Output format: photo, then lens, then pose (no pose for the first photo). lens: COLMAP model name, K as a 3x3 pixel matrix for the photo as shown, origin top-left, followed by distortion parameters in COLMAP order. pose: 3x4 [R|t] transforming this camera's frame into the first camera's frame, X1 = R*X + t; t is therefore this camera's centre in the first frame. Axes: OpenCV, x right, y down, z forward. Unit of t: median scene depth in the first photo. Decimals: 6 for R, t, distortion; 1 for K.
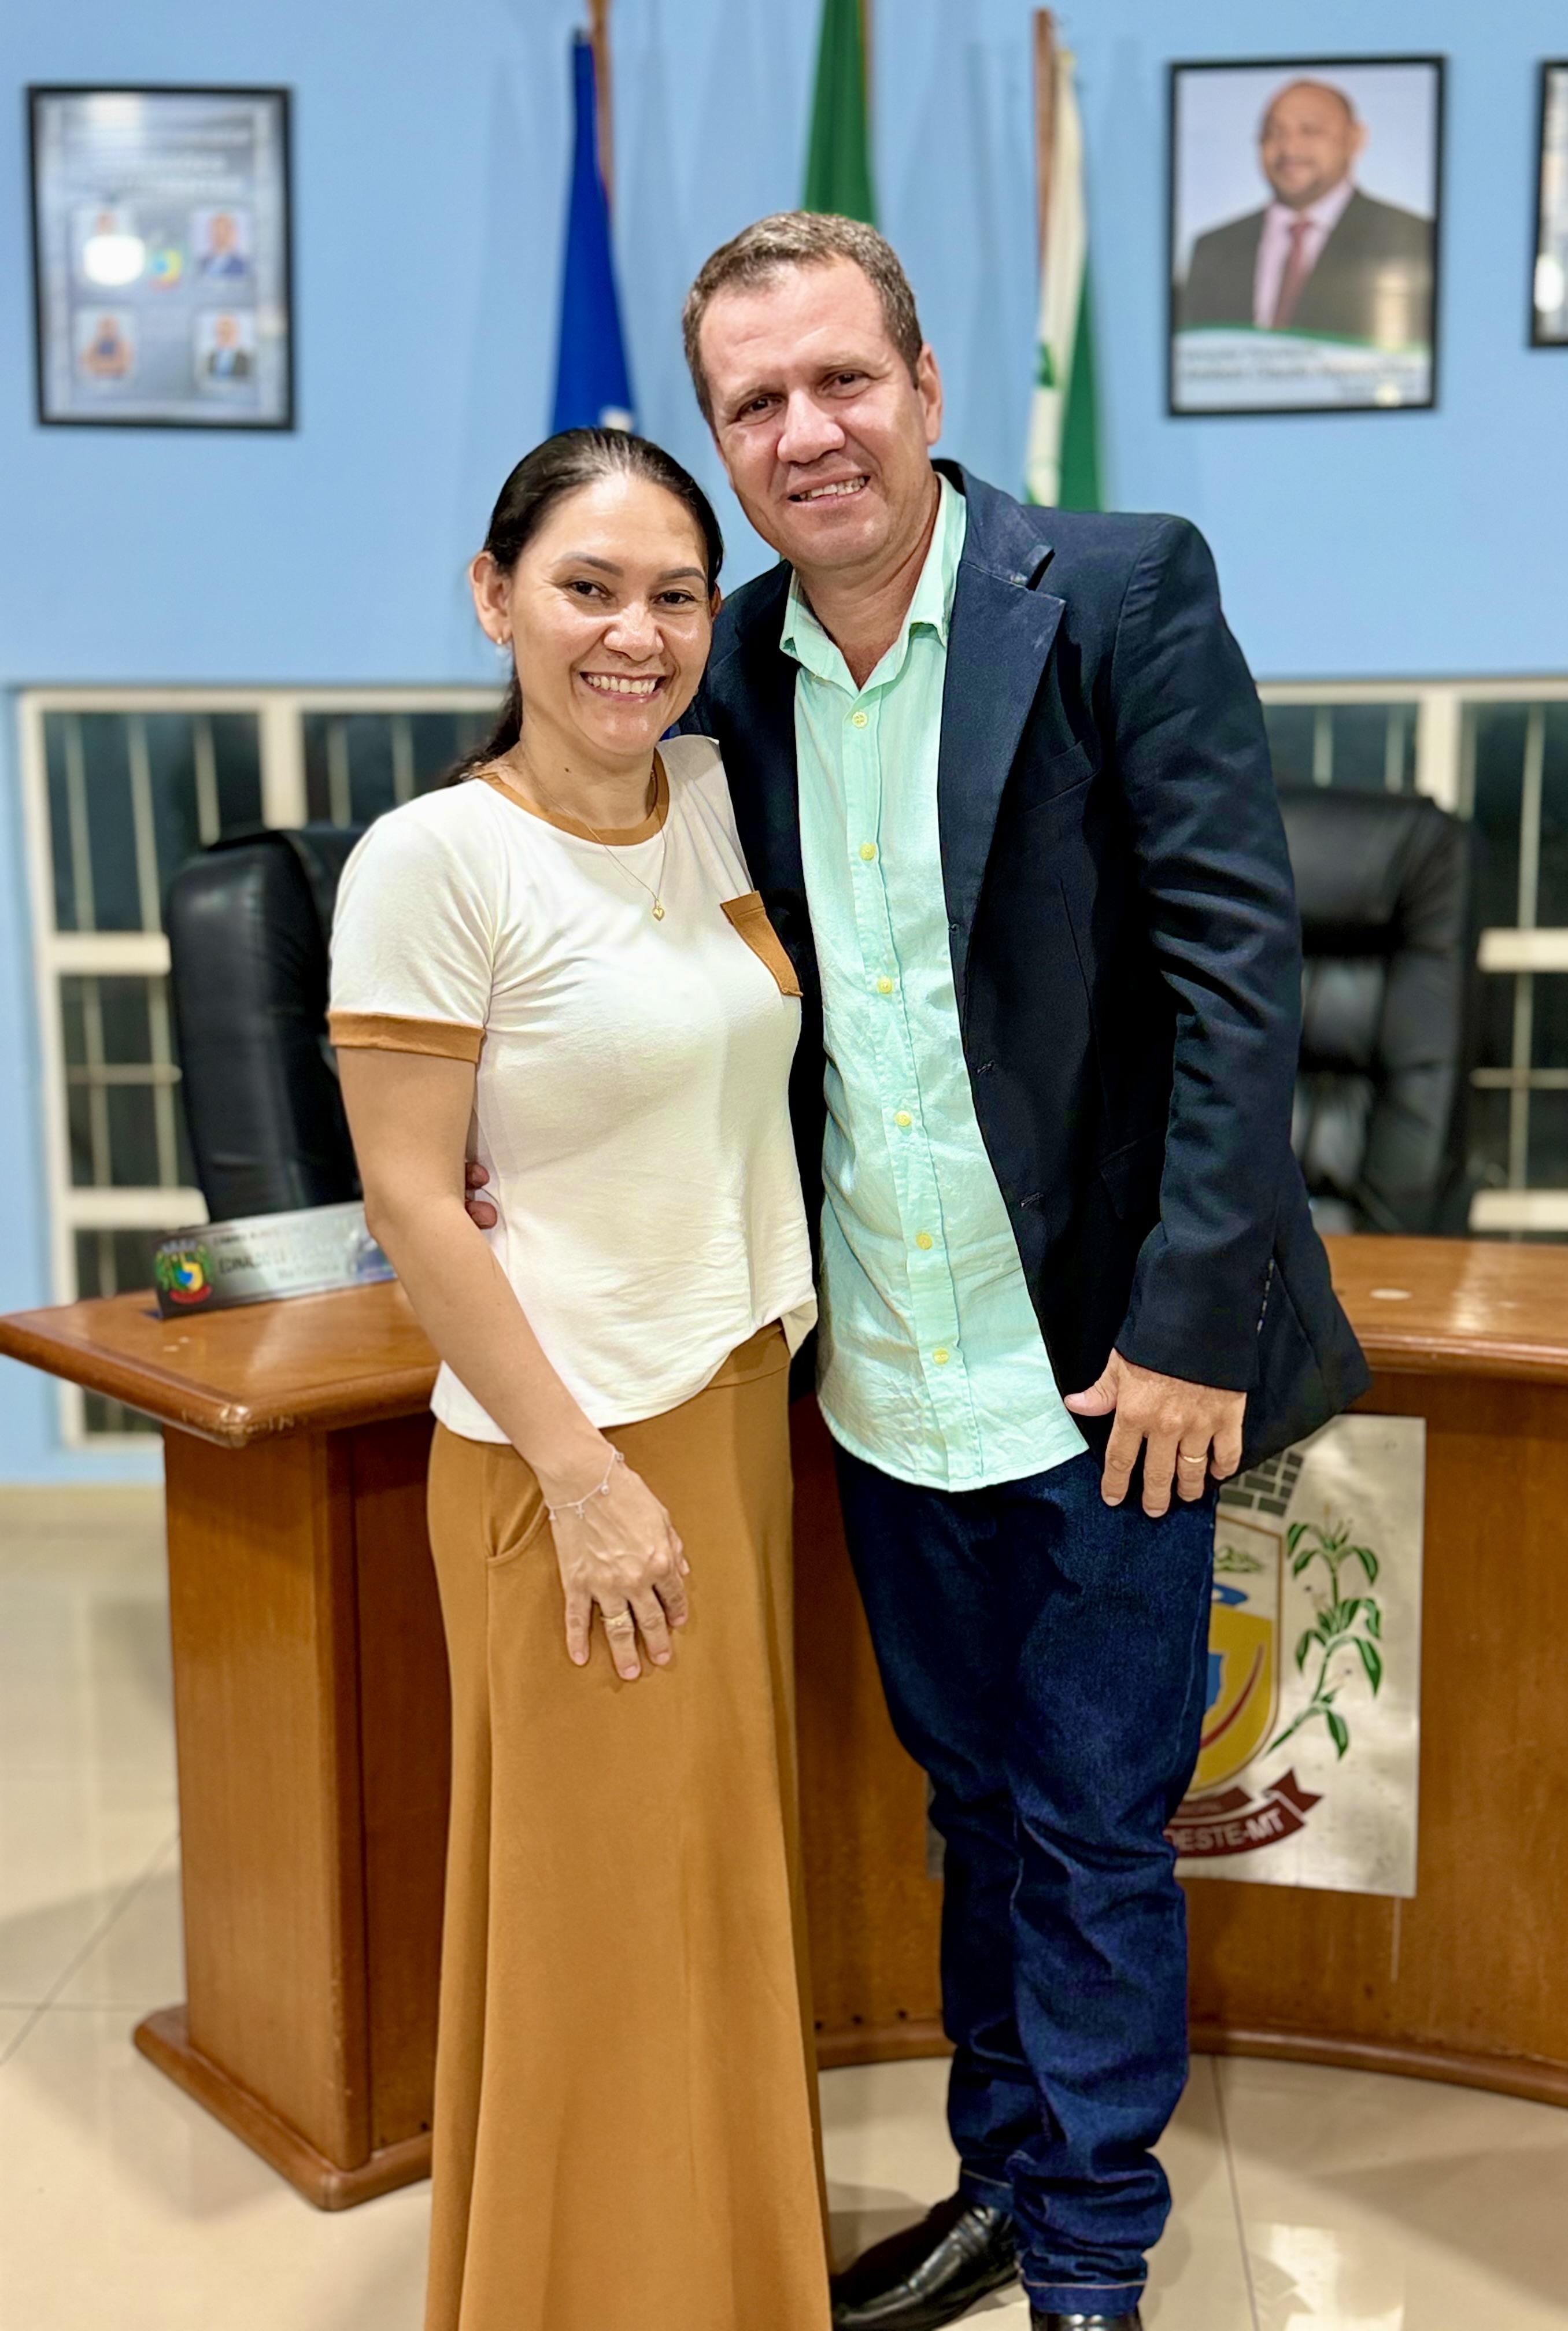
lens RADIAL K [[2560.4, 0, 875.6], [0, 2560.4, 1166.9], [0, 0, 1]] dist [0.166137, -0.408209]
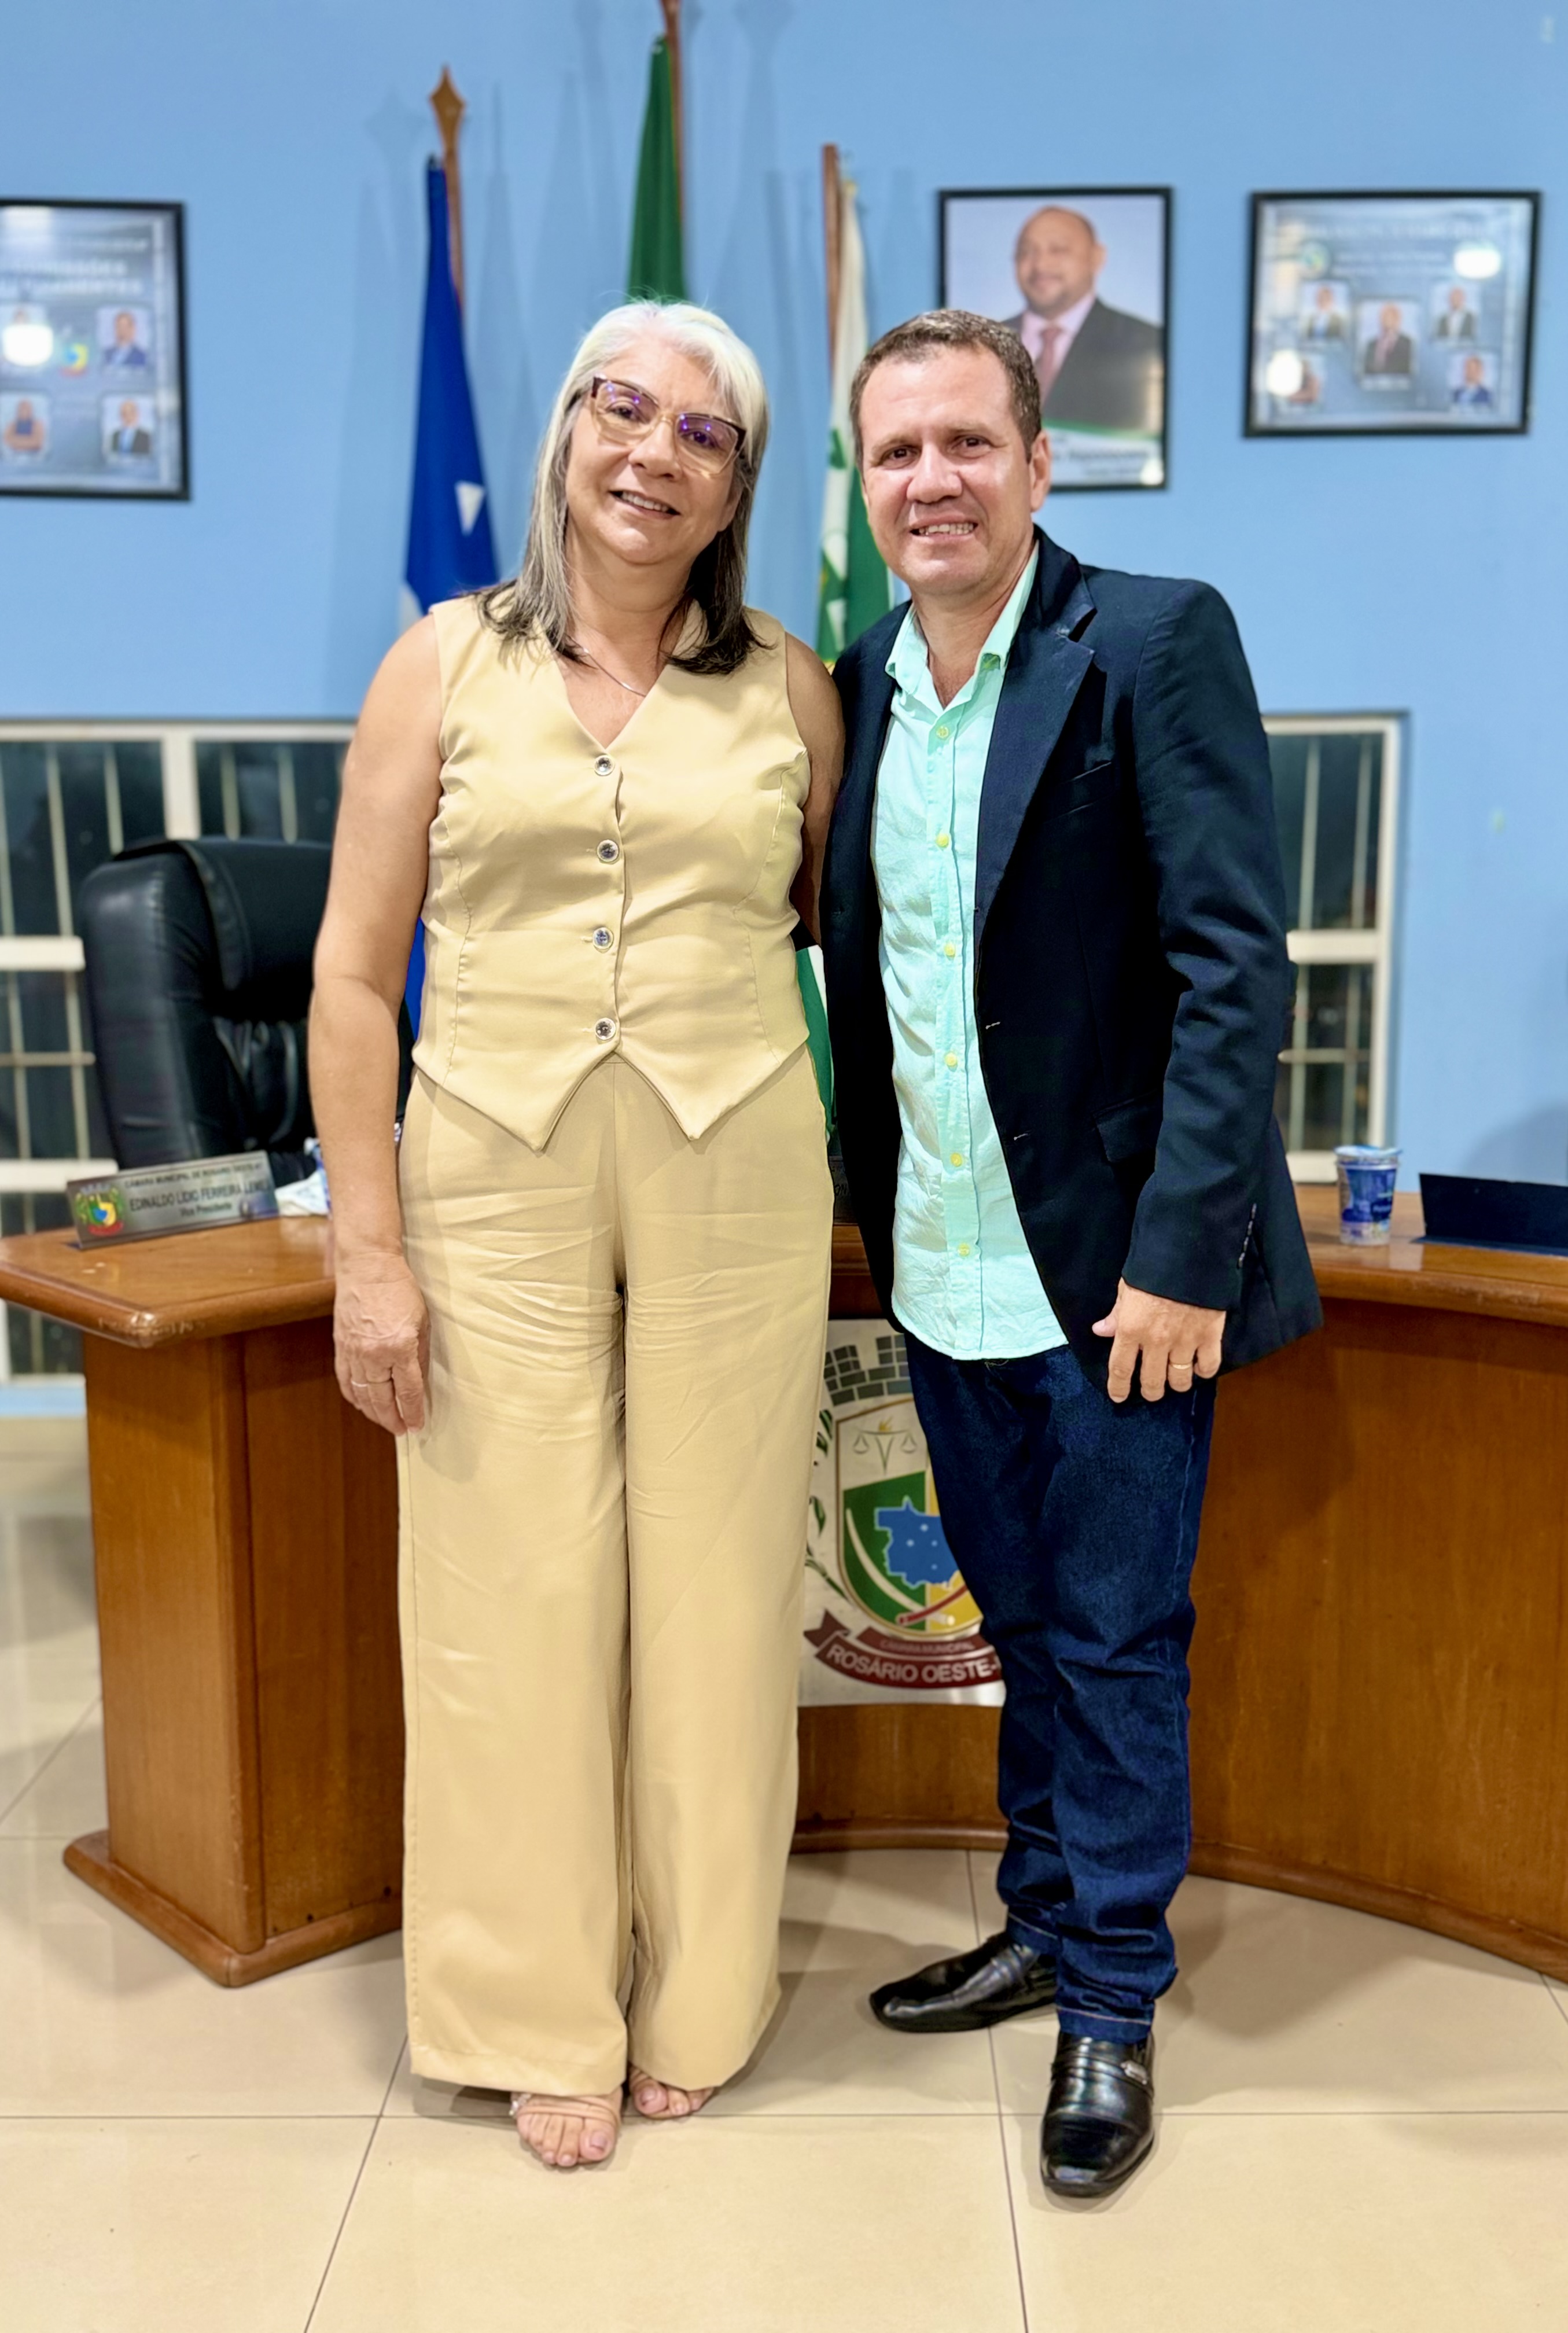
lens RADIAL K [[2279.7, 0, 830.8], [0, 2279.7, 1168.0], [0, 0, 1]] dist [0.160118, -0.367481]
pose [[0.998903, -0.008133, 0.046116, 0.020412], [0.007815, 0.999944, 0.007069, 0.015632], [-0.046171, -0.006700, 0.998911, -0.078090]]
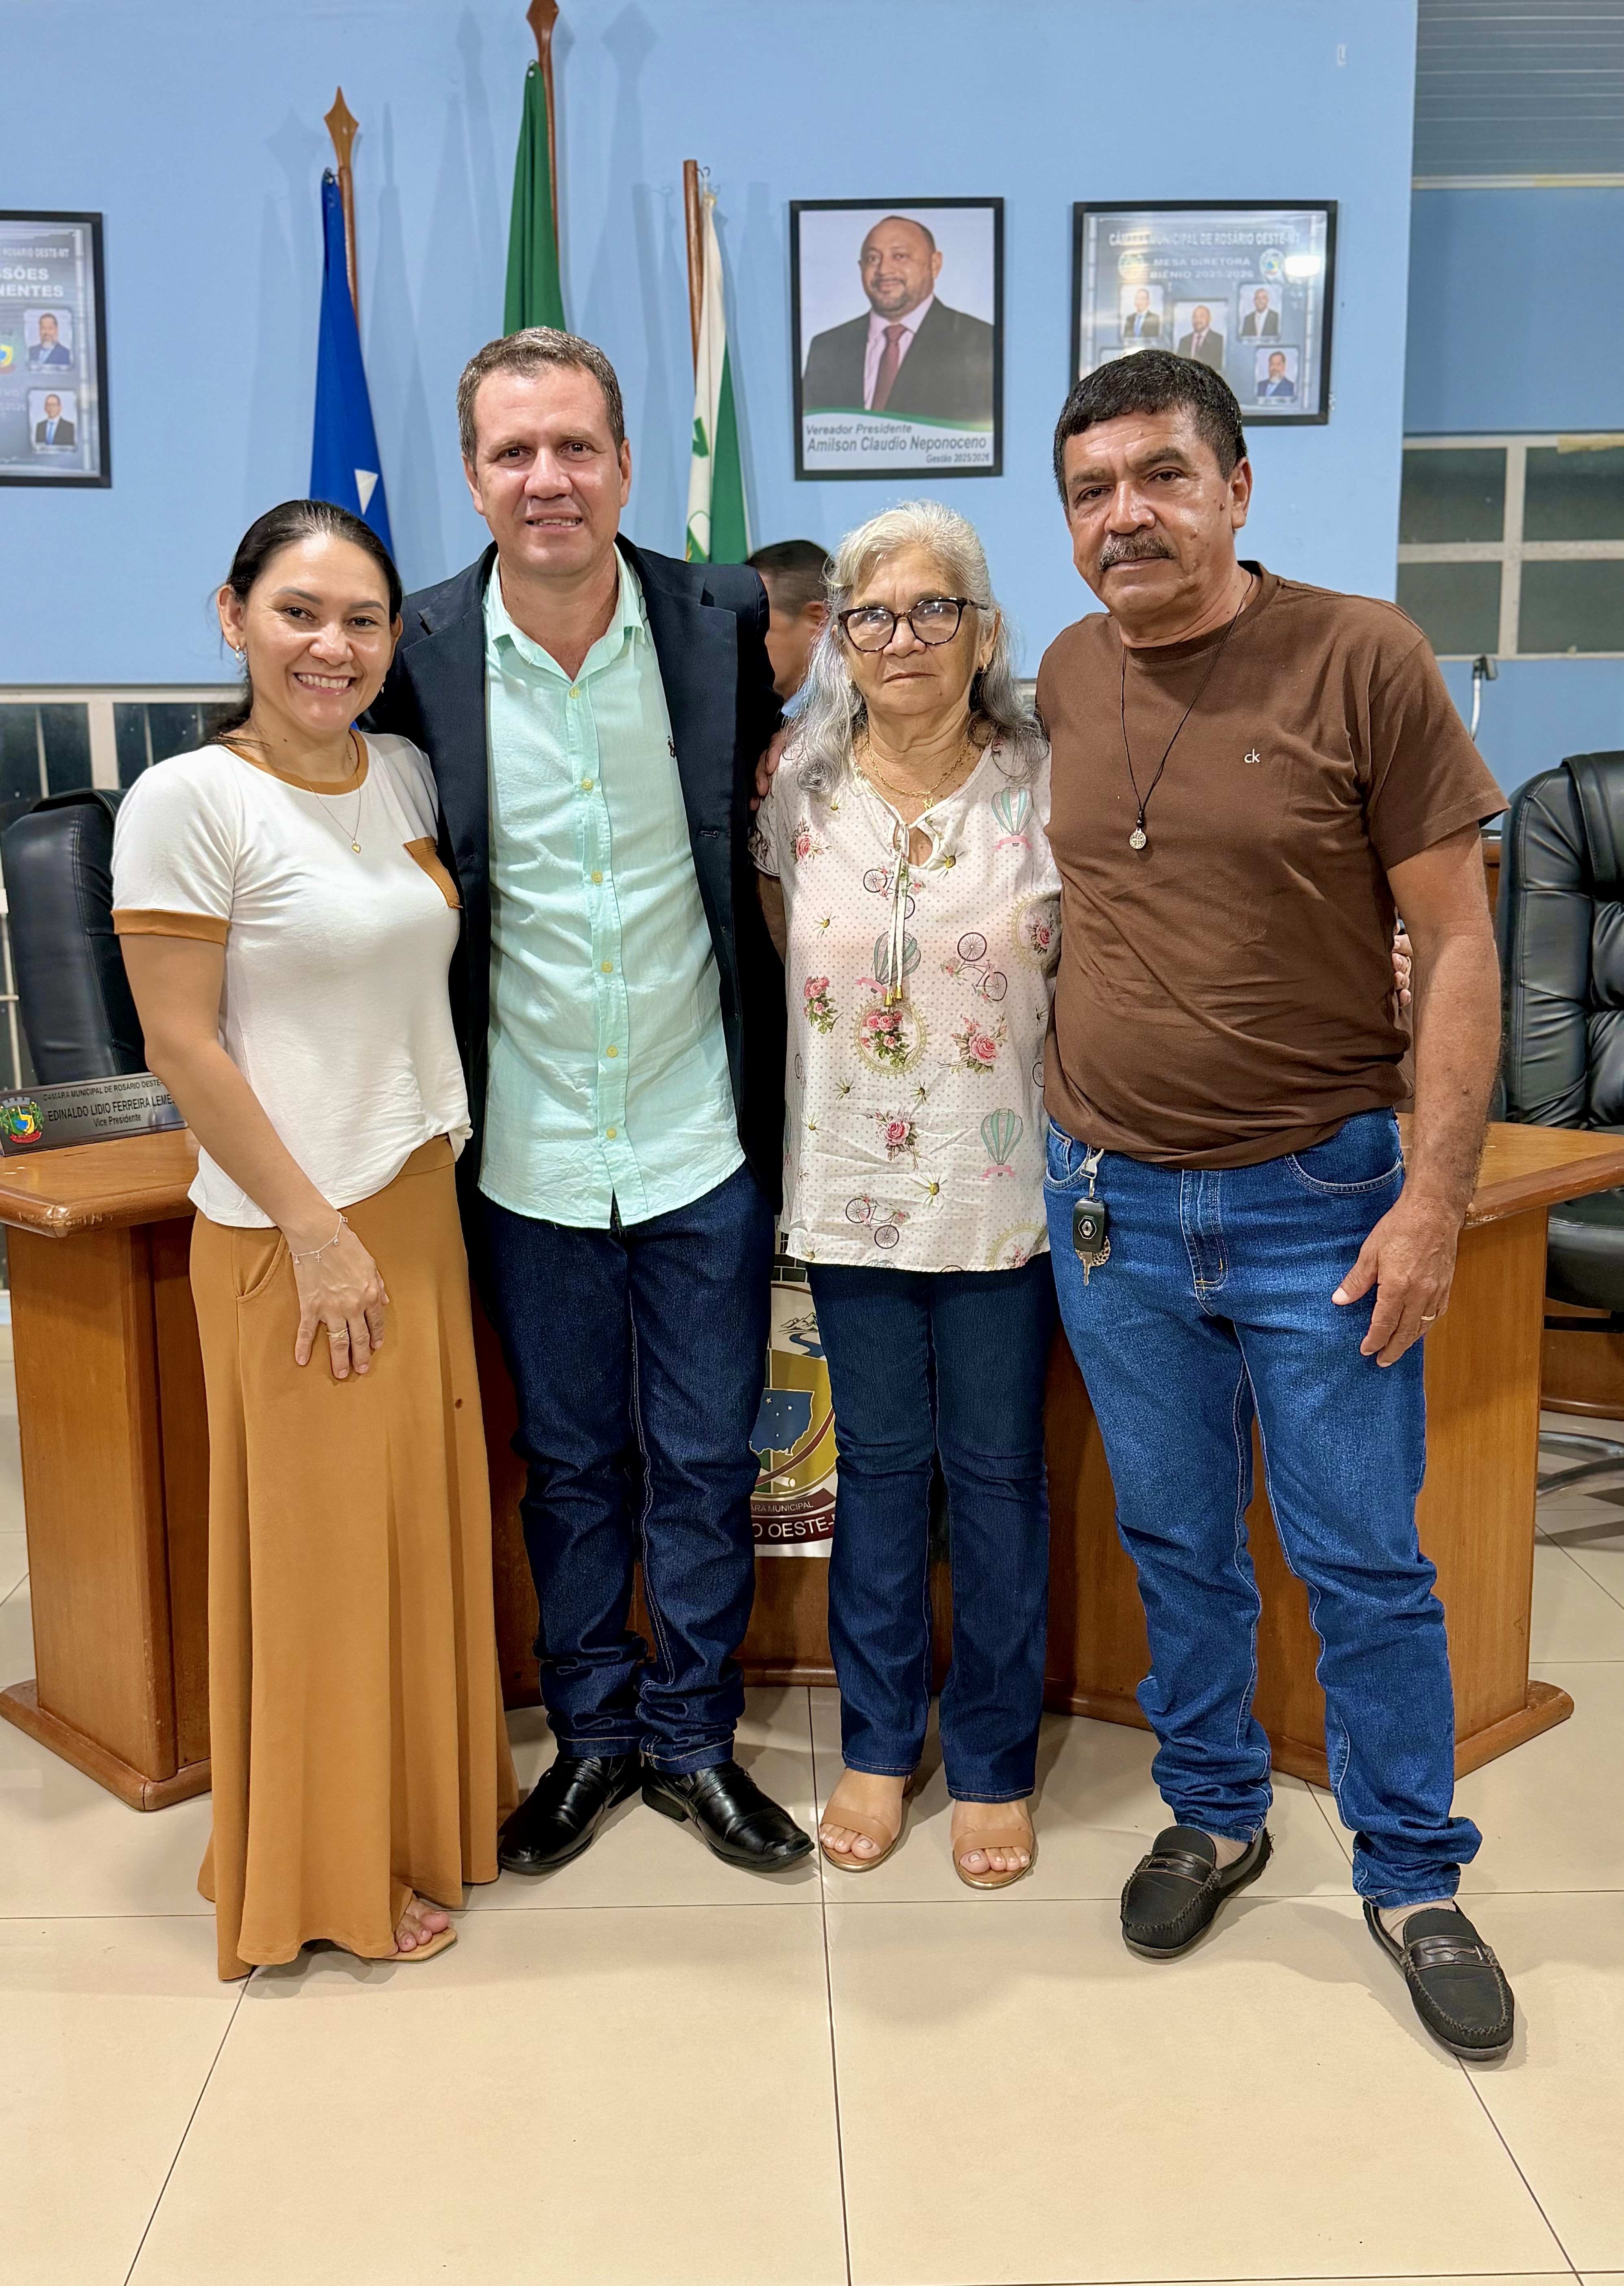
lens RADIAL K [[2141.3, 0, 772.6], [0, 2141.3, 1122.4], [0, 0, 1]] dist [0.125726, -0.276264]
pose [[0.997924, -0.015896, 0.062404, 0.048282], [0.015143, 0.999807, 0.012524, 0.032240], [-0.062591, -0.011553, 0.997972, -0.135025]]
